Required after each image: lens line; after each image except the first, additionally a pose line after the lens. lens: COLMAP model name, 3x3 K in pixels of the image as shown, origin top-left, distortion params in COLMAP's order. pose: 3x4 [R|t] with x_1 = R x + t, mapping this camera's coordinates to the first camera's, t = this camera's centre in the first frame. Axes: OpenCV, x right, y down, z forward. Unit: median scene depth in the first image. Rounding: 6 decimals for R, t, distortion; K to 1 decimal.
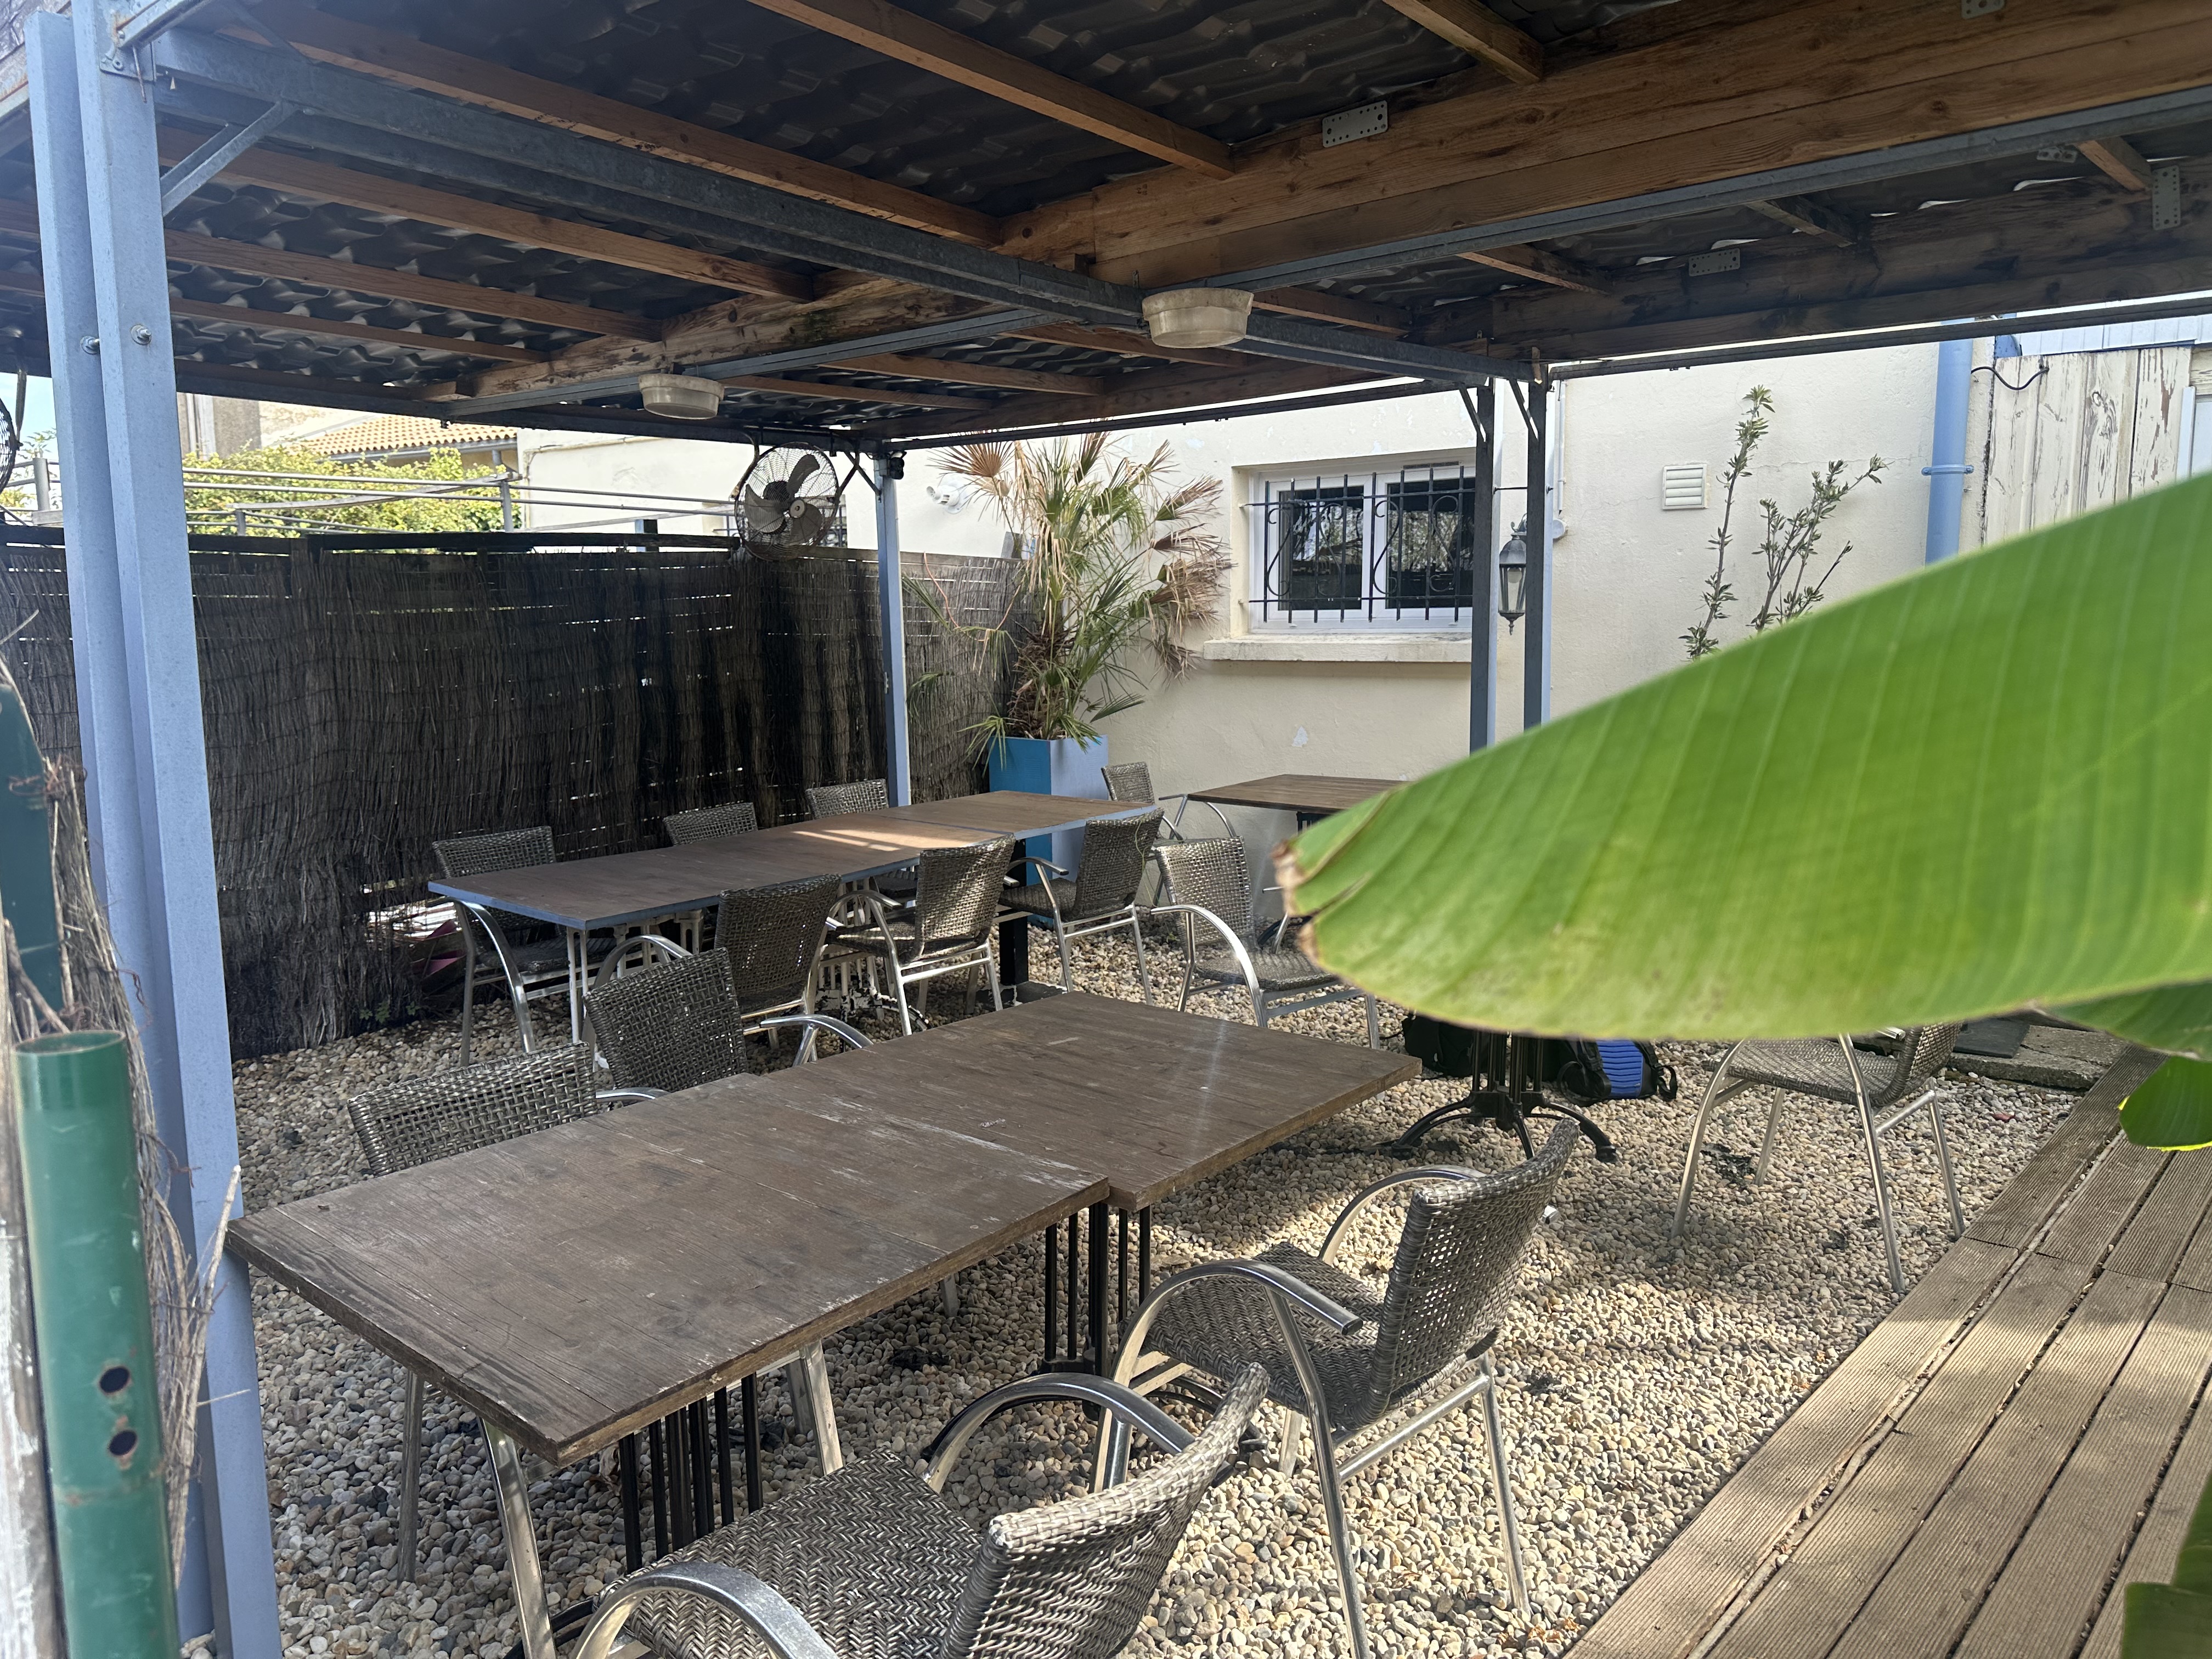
lens RADIAL K [[1535.7, 0, 1106.0], [0, 1535.7, 829.5], [0, 0, 1]] dist [0.001930, -0.026692]
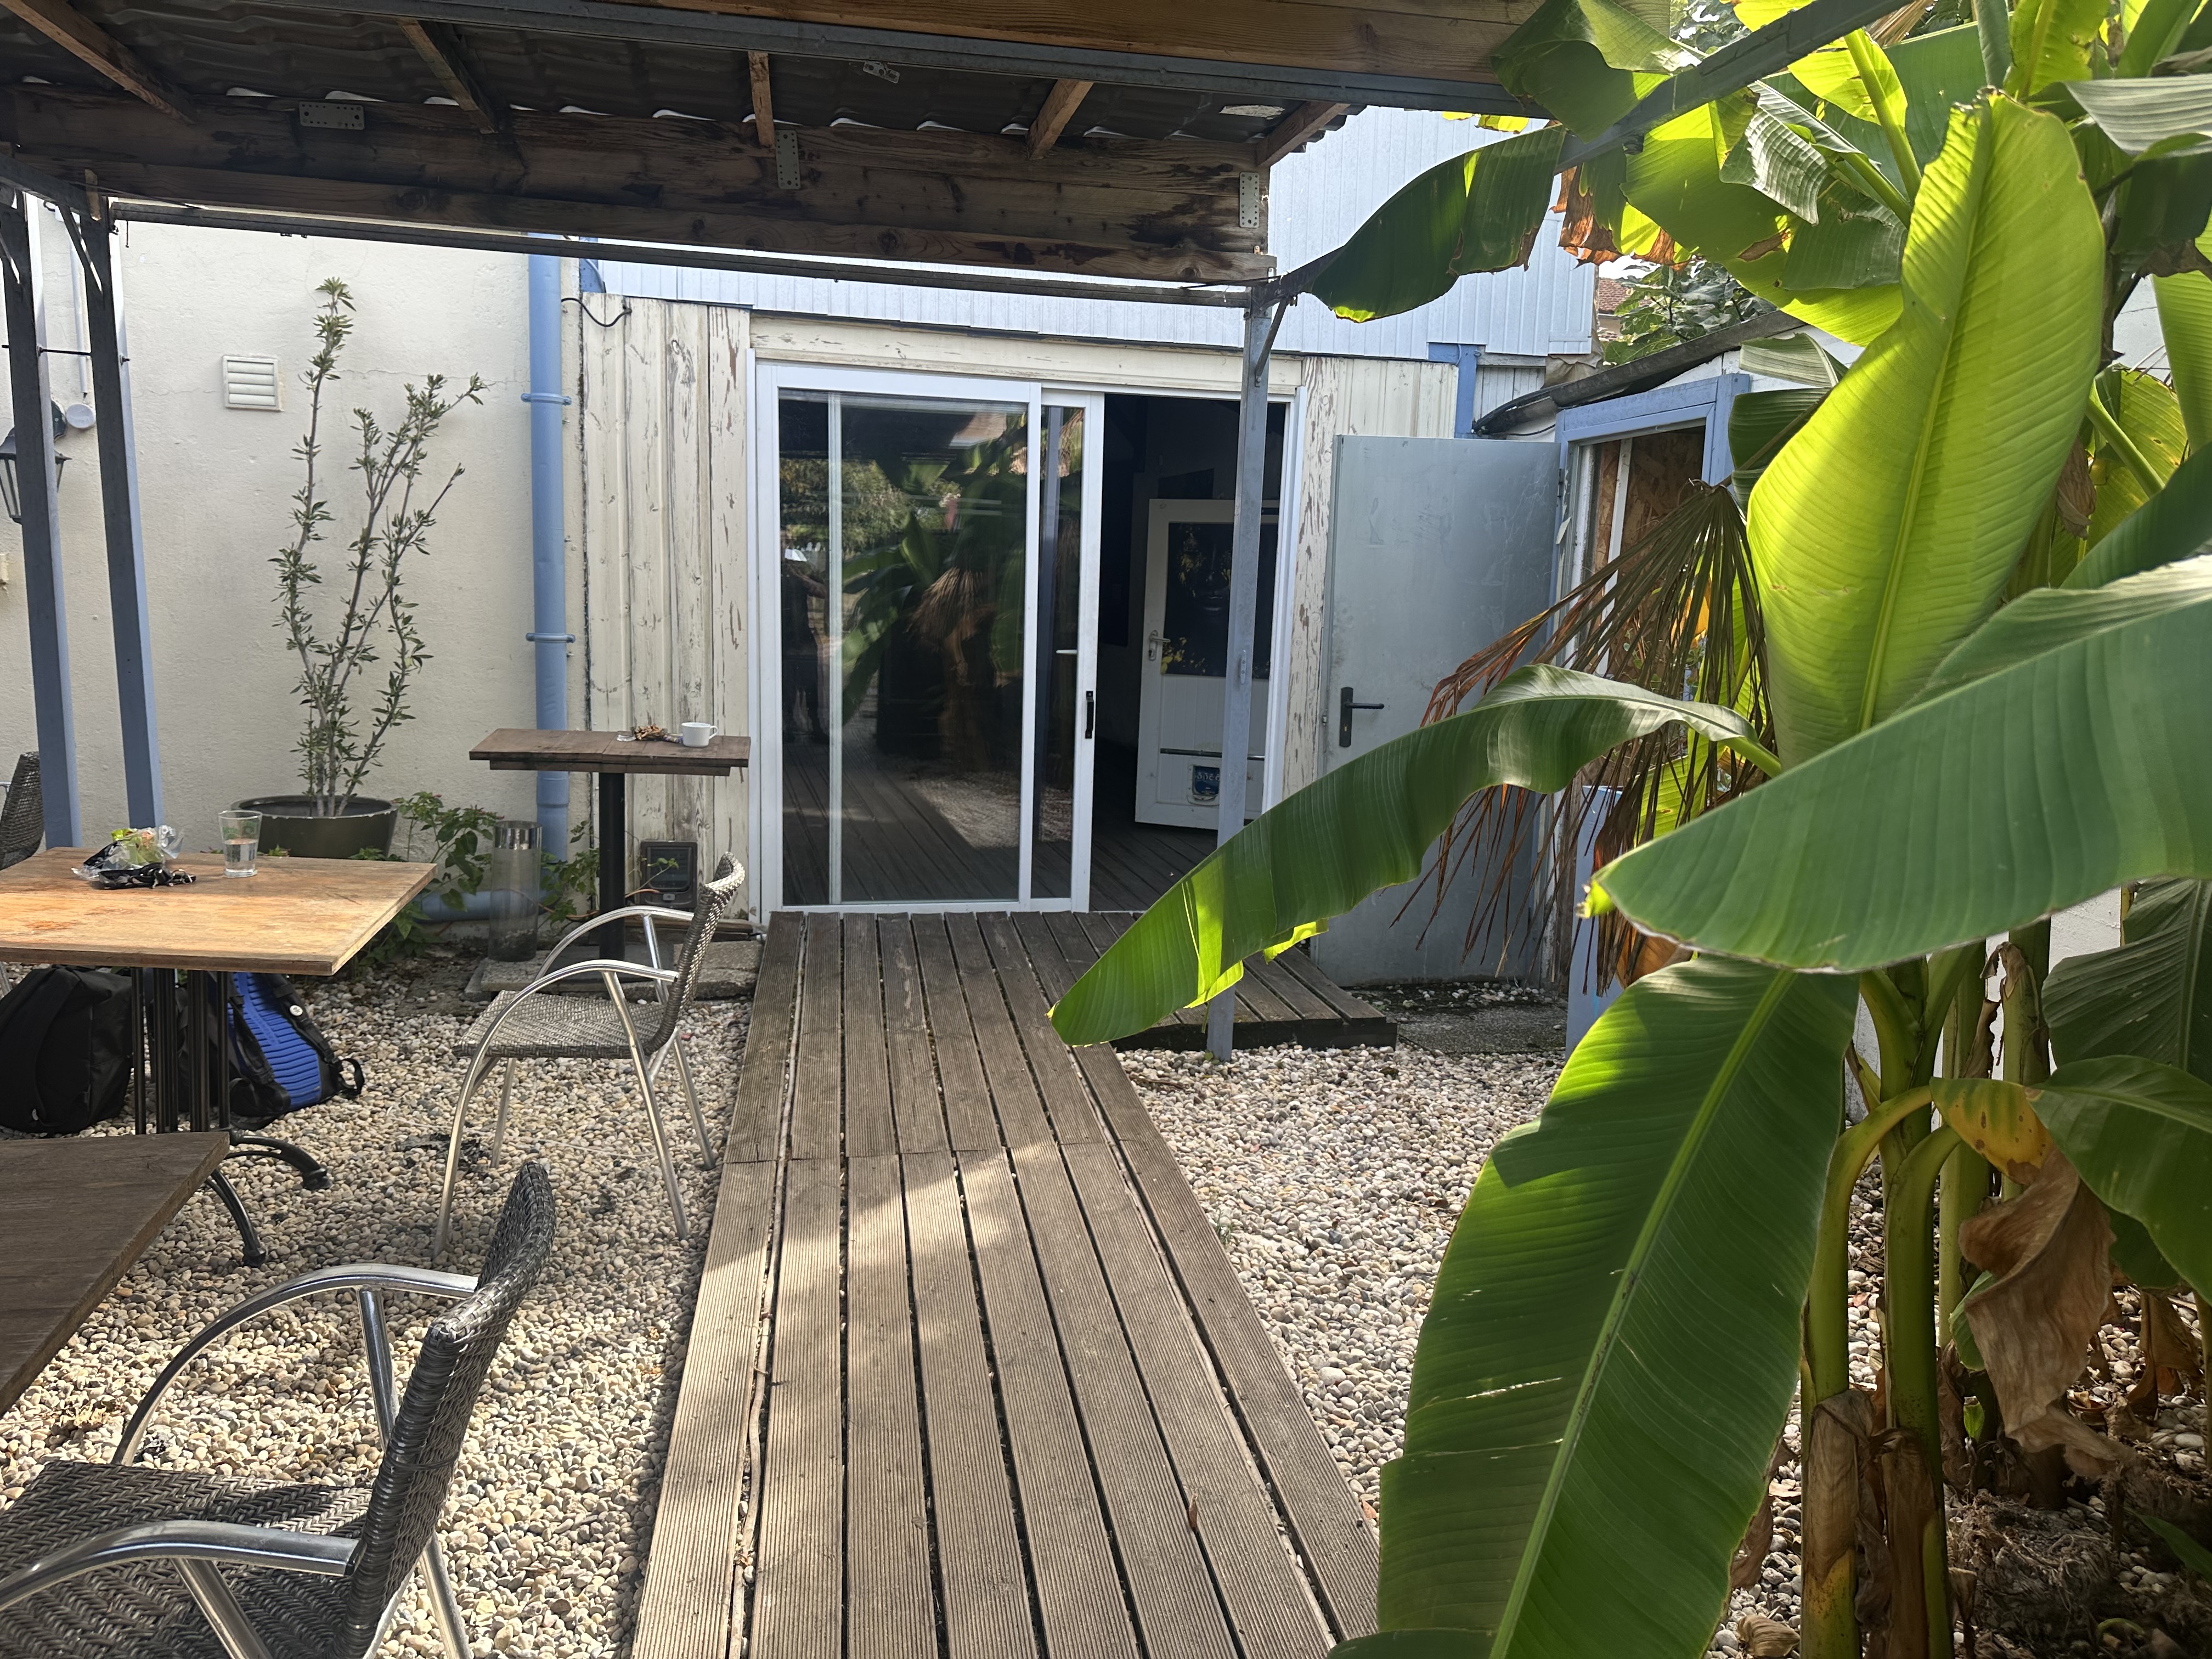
lens RADIAL K [[1535.7, 0, 1106.0], [0, 1535.7, 829.5], [0, 0, 1]] dist [0.001930, -0.026692]
pose [[0.587365, -0.098530, 0.803302, -0.071400], [0.066420, 0.995082, 0.073487, -0.010195], [-0.806592, 0.010192, 0.591020, 0.161604]]
